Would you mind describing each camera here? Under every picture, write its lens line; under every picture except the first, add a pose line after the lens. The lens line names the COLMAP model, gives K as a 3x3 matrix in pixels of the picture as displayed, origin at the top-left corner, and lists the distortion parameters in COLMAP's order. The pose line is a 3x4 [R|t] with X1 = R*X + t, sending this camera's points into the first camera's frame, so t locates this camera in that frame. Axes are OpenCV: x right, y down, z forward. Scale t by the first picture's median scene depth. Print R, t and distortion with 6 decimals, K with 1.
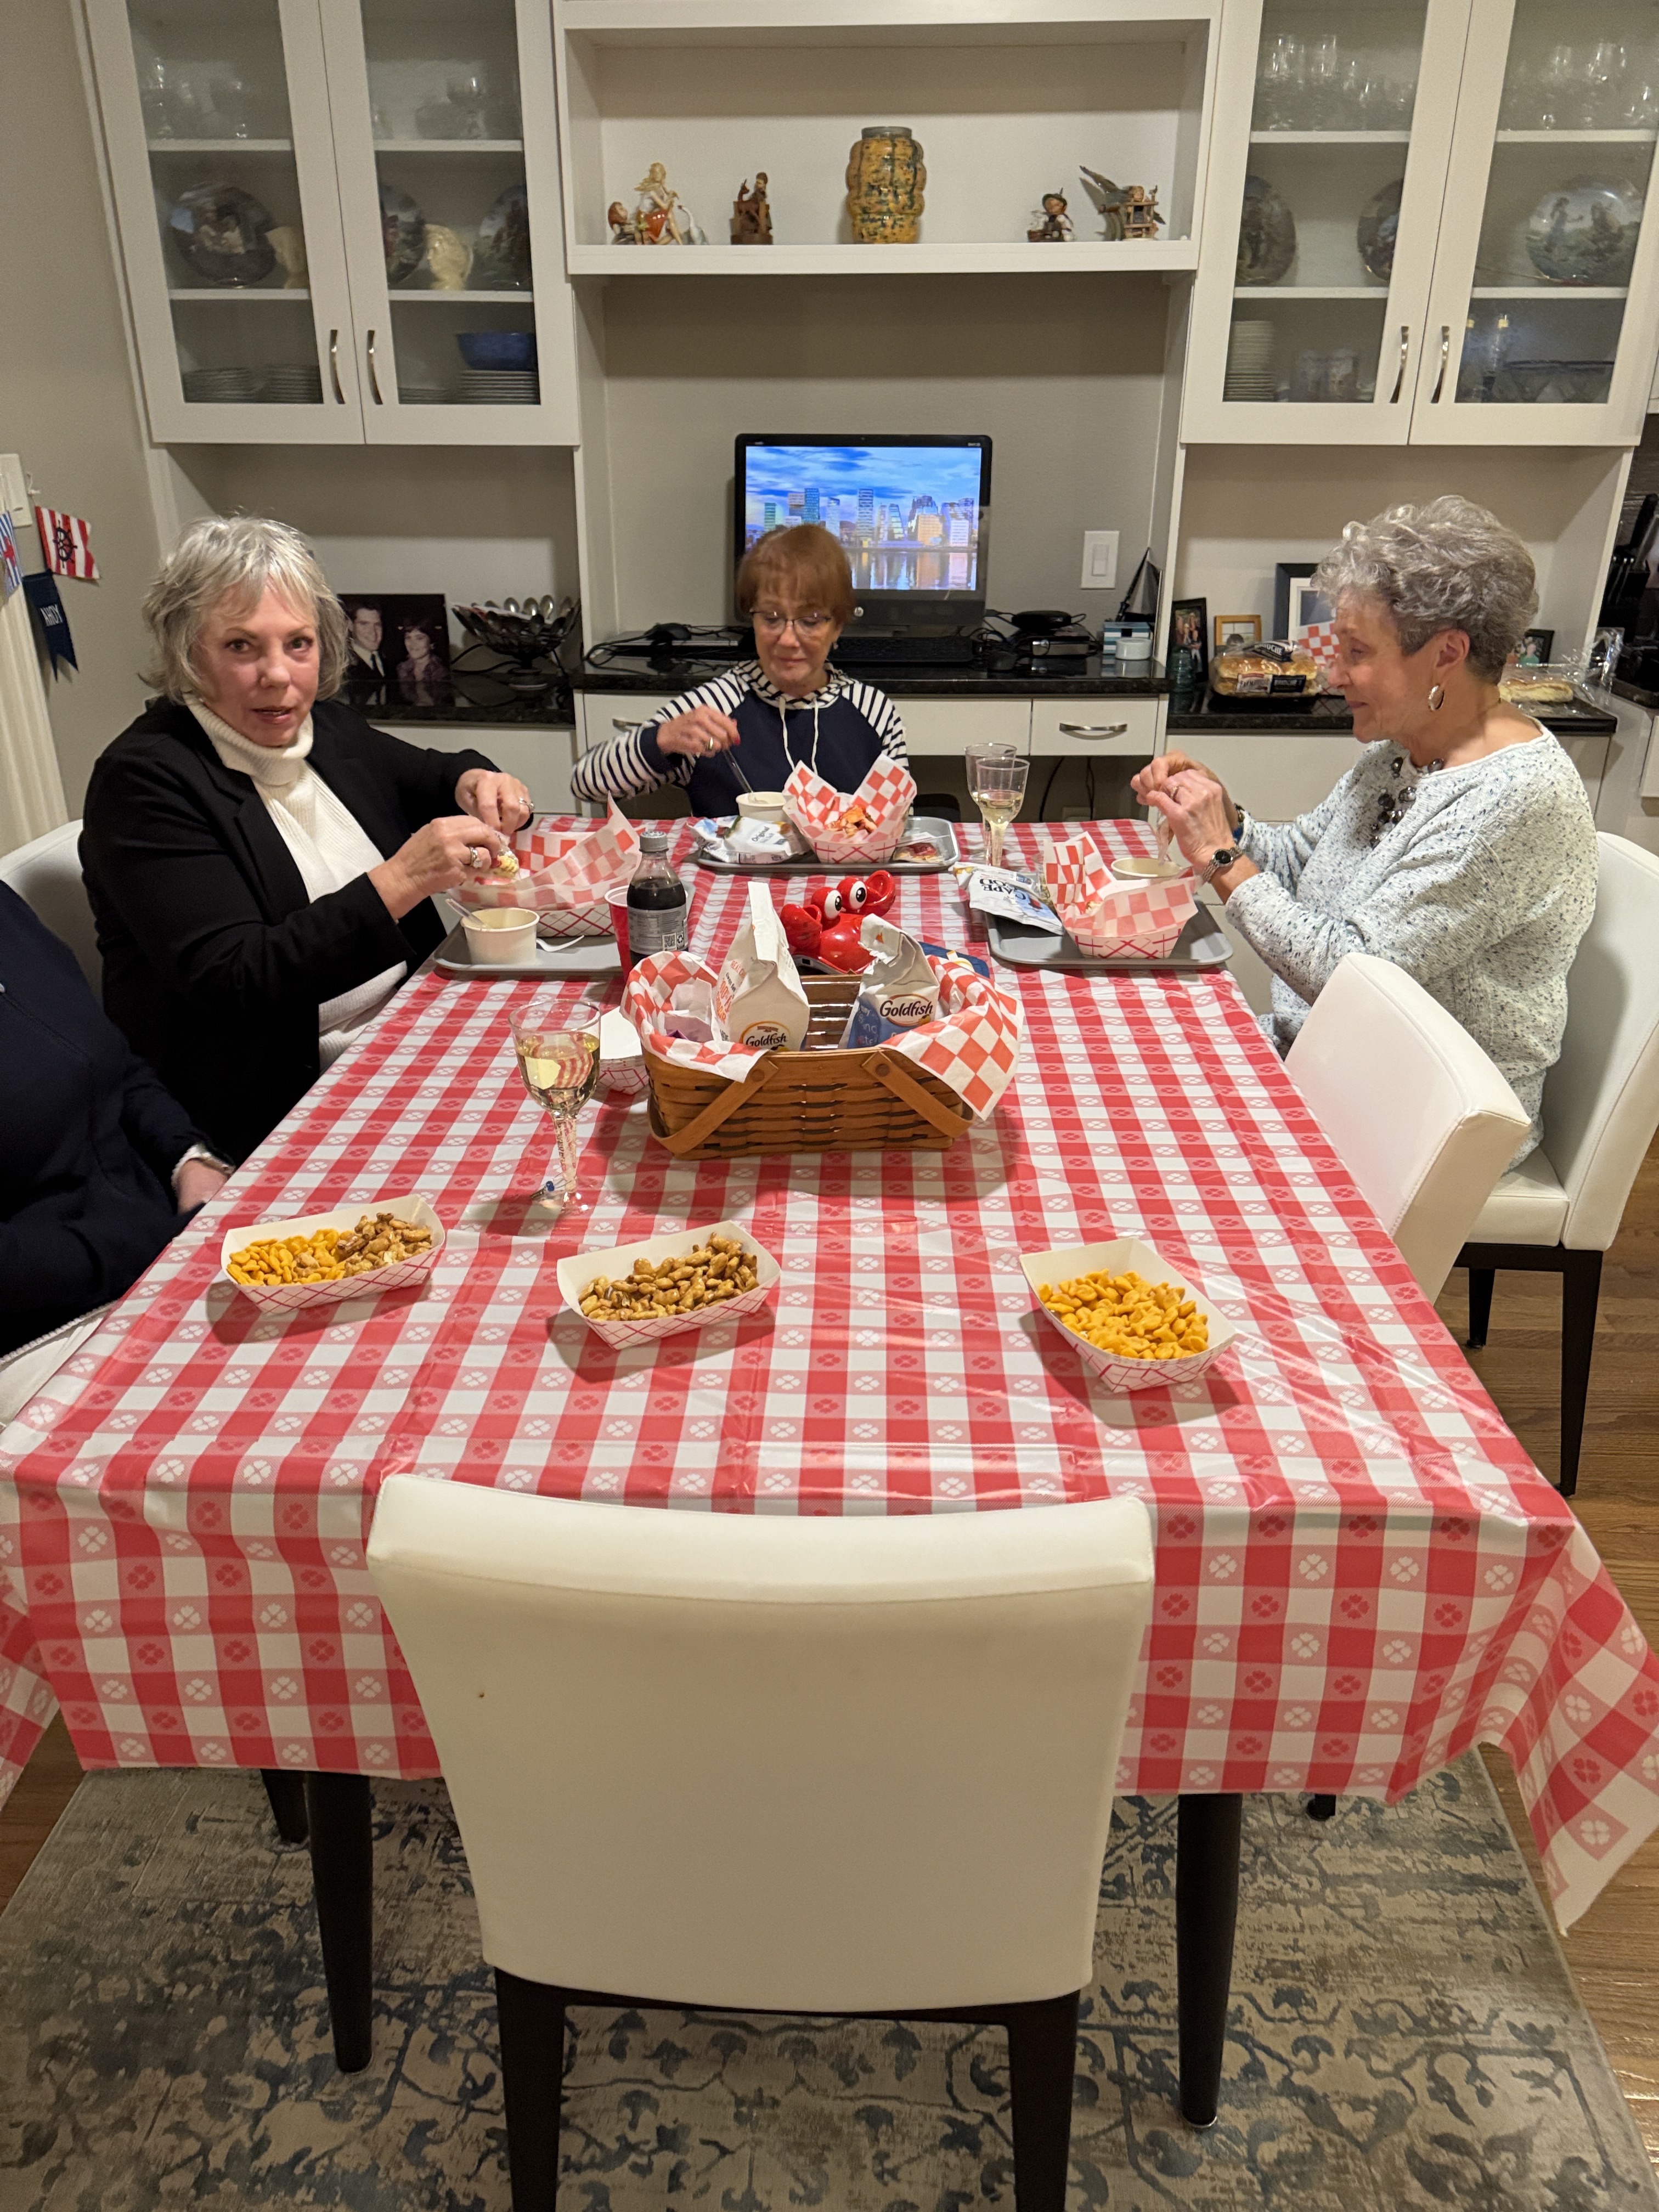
lens RADIAL K [[1578.1, 0, 837.7], [0, 1578.1, 1119.8], [0, 0, 1]] dist [0.119428, -0.200416]
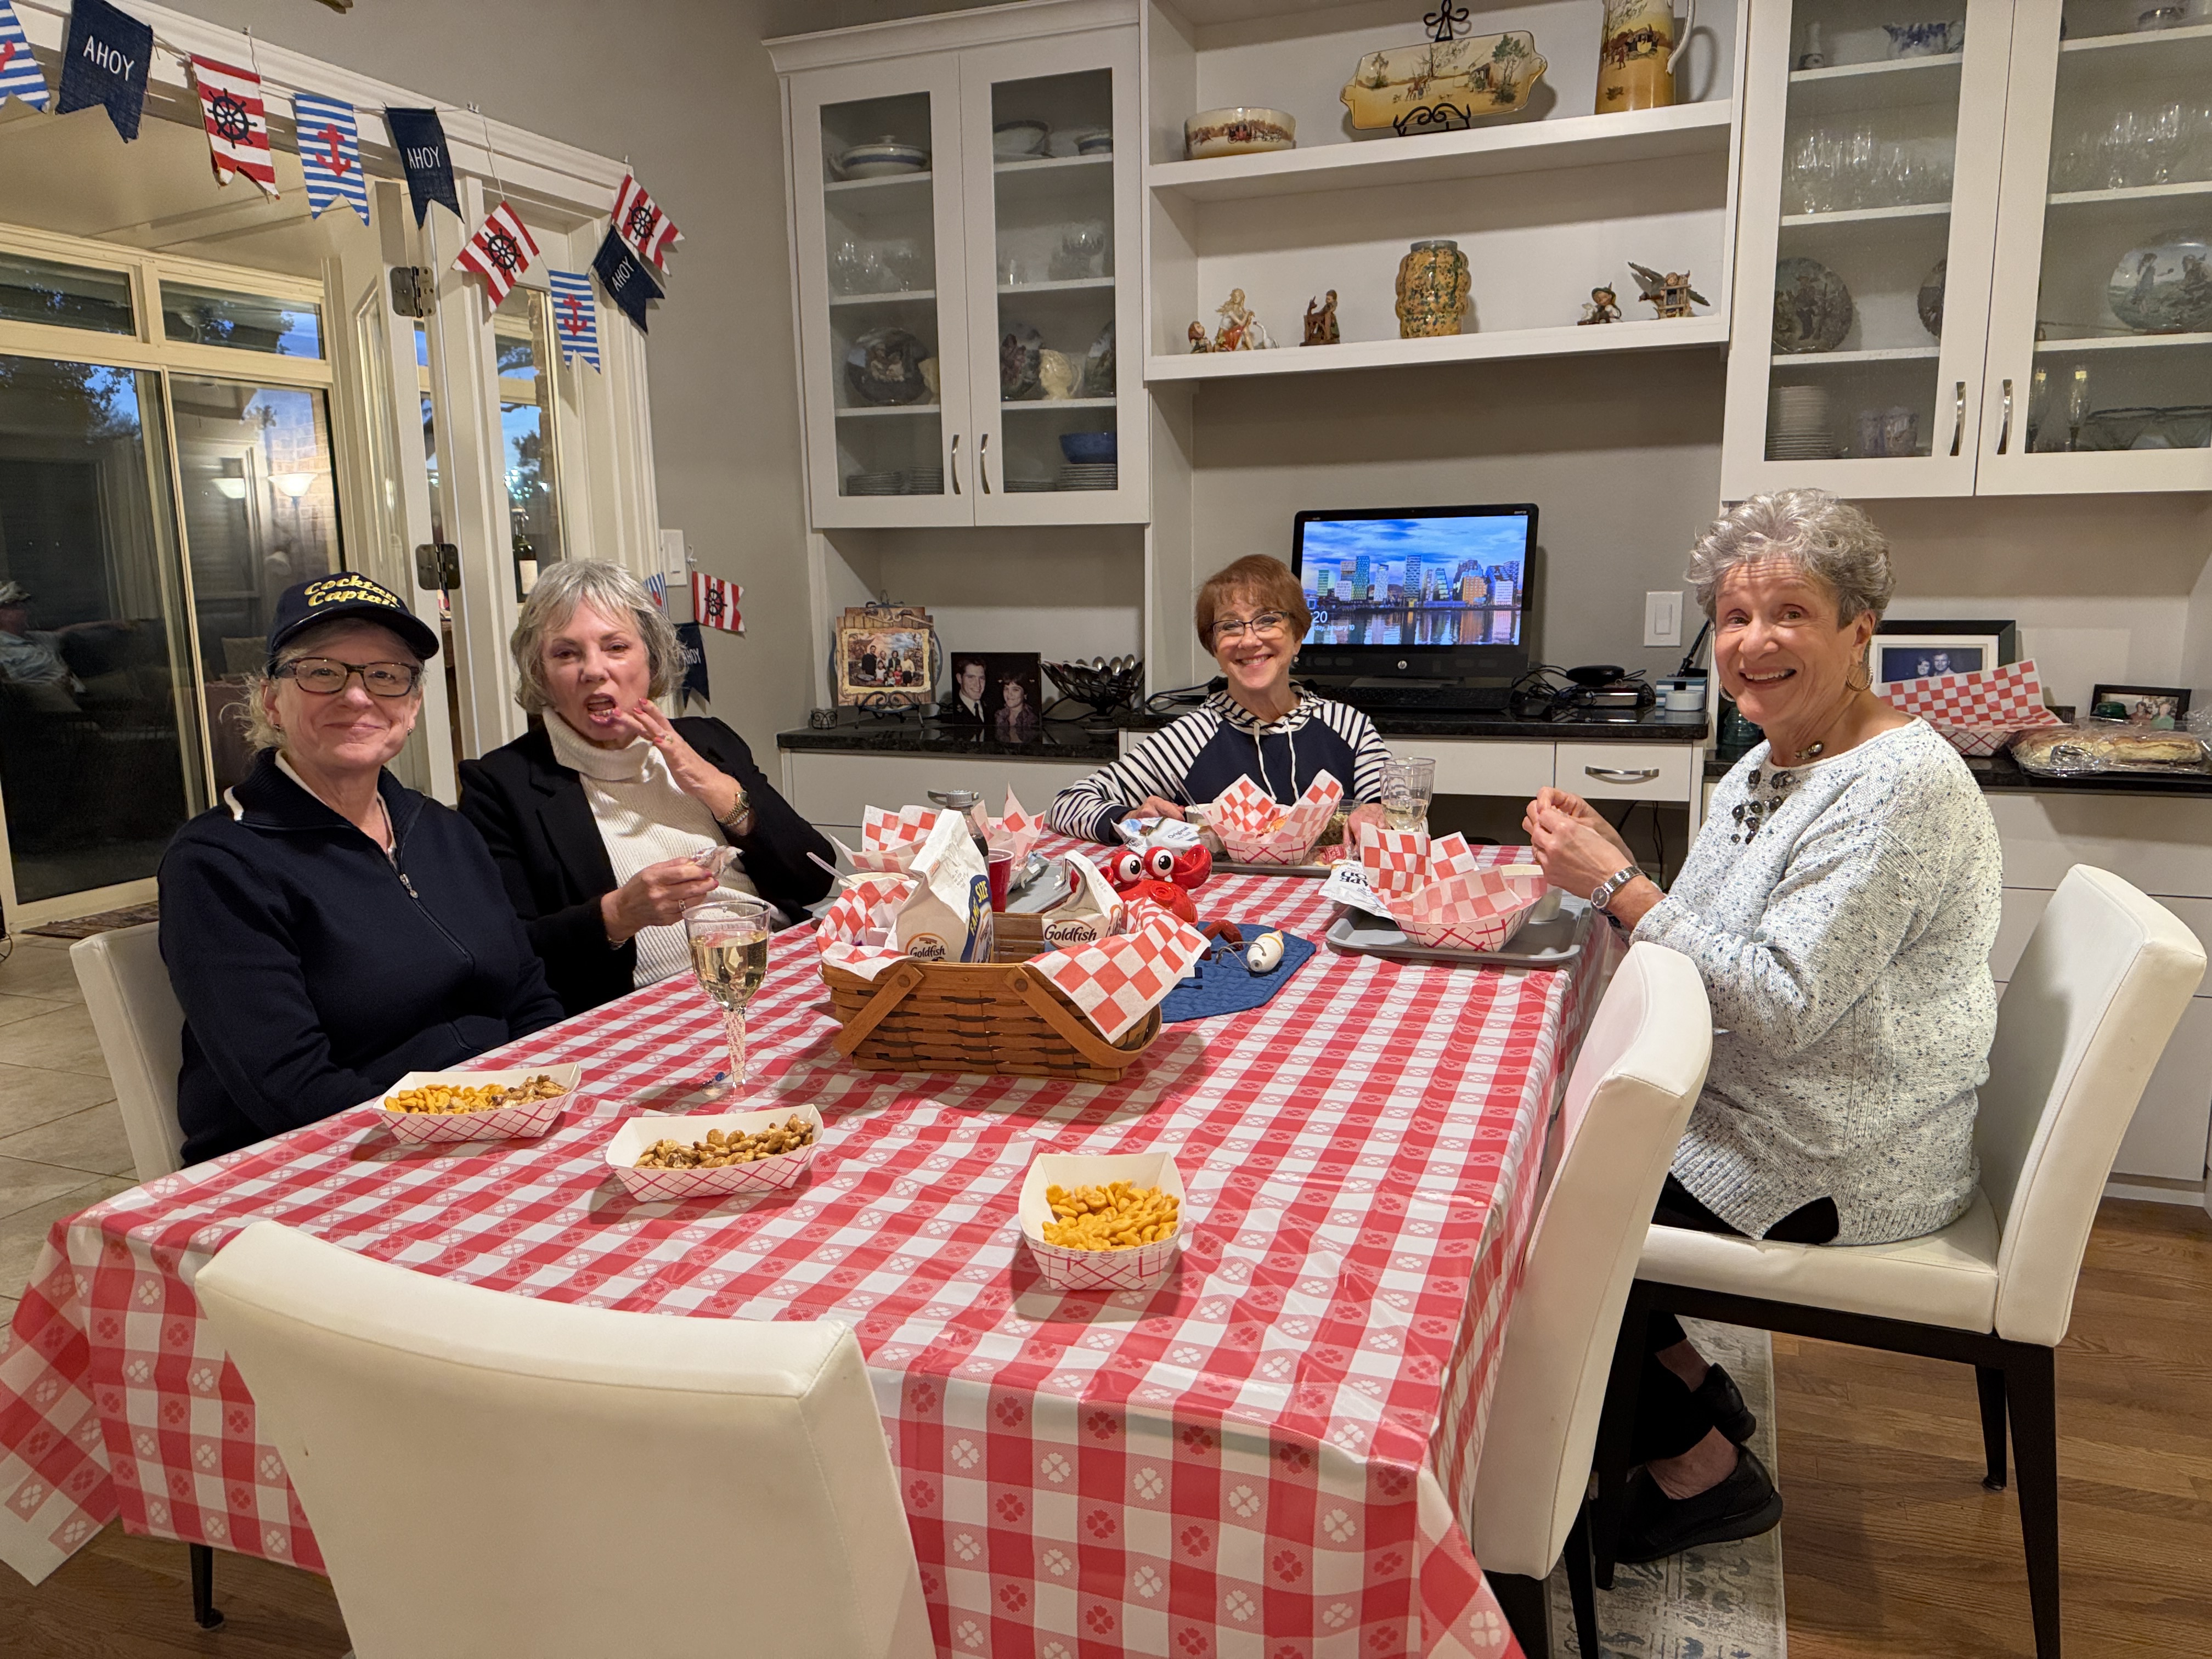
lens RADIAL K [[1578.1, 0, 1147.8], [0, 1578.1, 846.3], [0, 0, 1]] dist [0.119428, -0.200416]
pose [[0.950638, 0.038290, -0.307930, 0.192619], [-0.110368, 0.969188, -0.220211, 0.044869], [0.290010, 0.243326, 0.925574, 0.027433]]
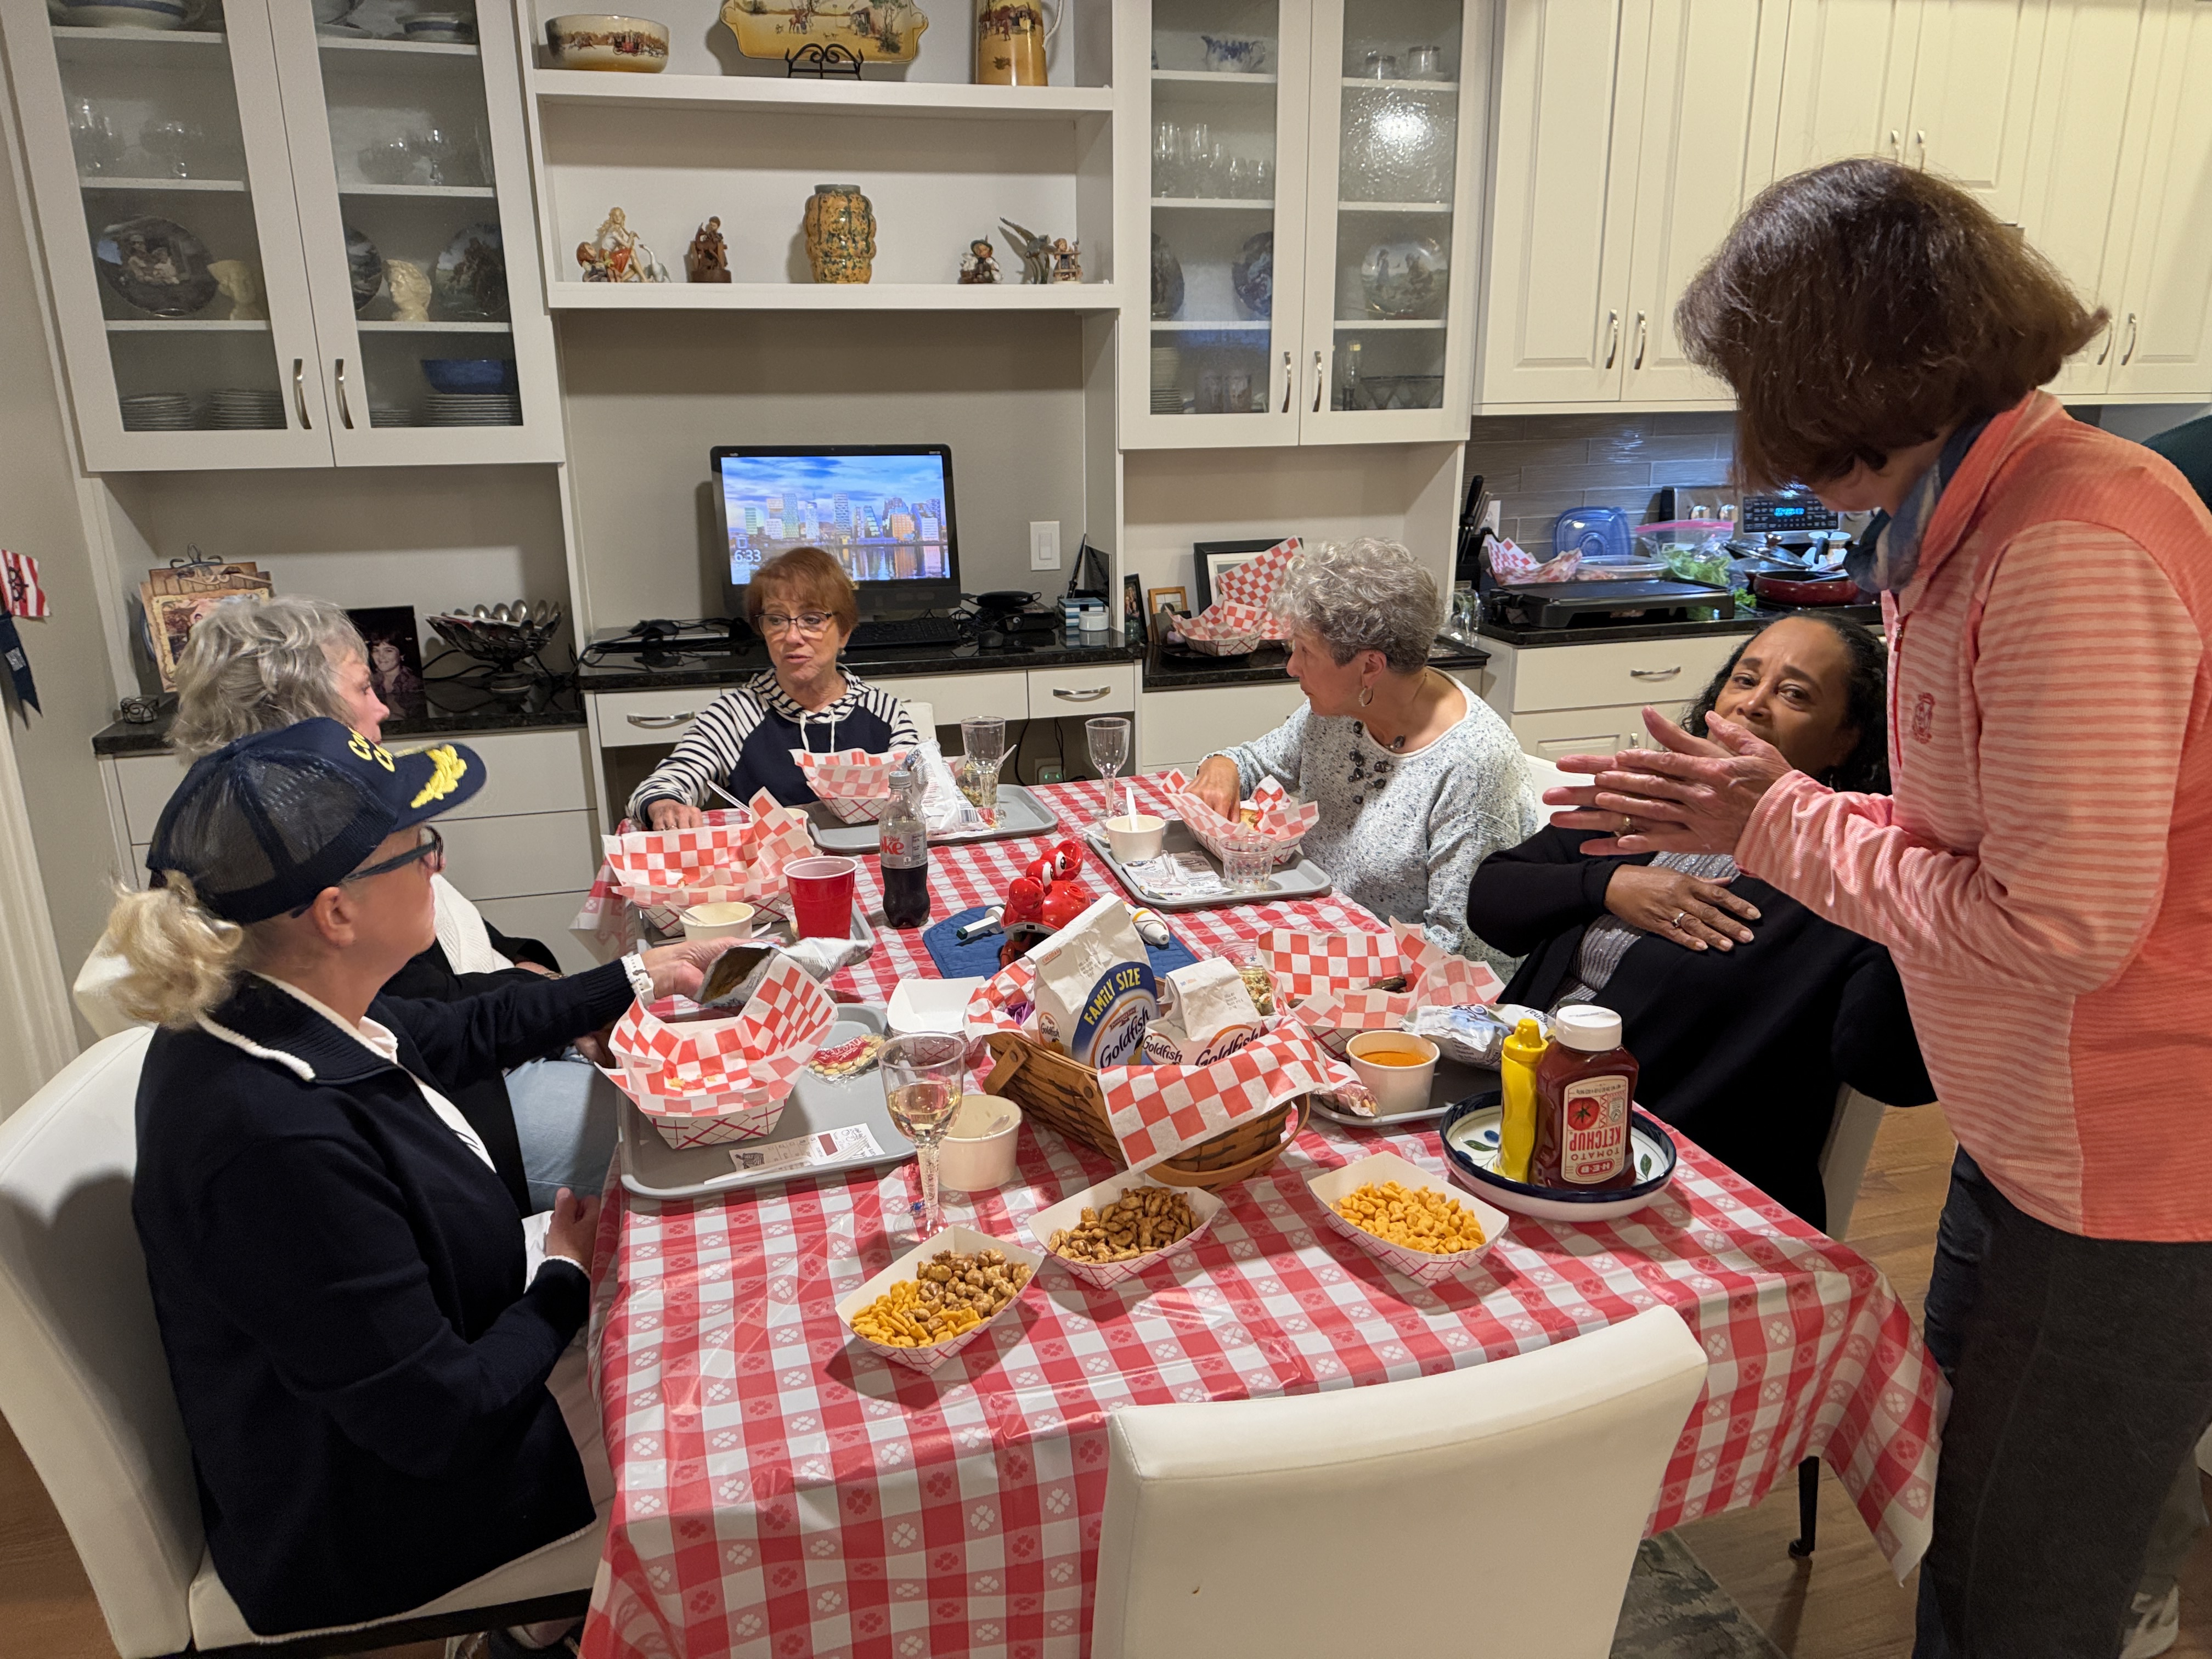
lens RADIAL K [[1578.1, 0, 1147.8], [0, 1578.1, 846.3], [0, 0, 1]] dist [0.119428, -0.200416]
pose [[0.944266, -0.102589, 0.312791, -0.157571], [0.142101, 0.984138, -0.106202, -0.014700], [-0.296934, 0.144731, 0.943866, -0.049951]]
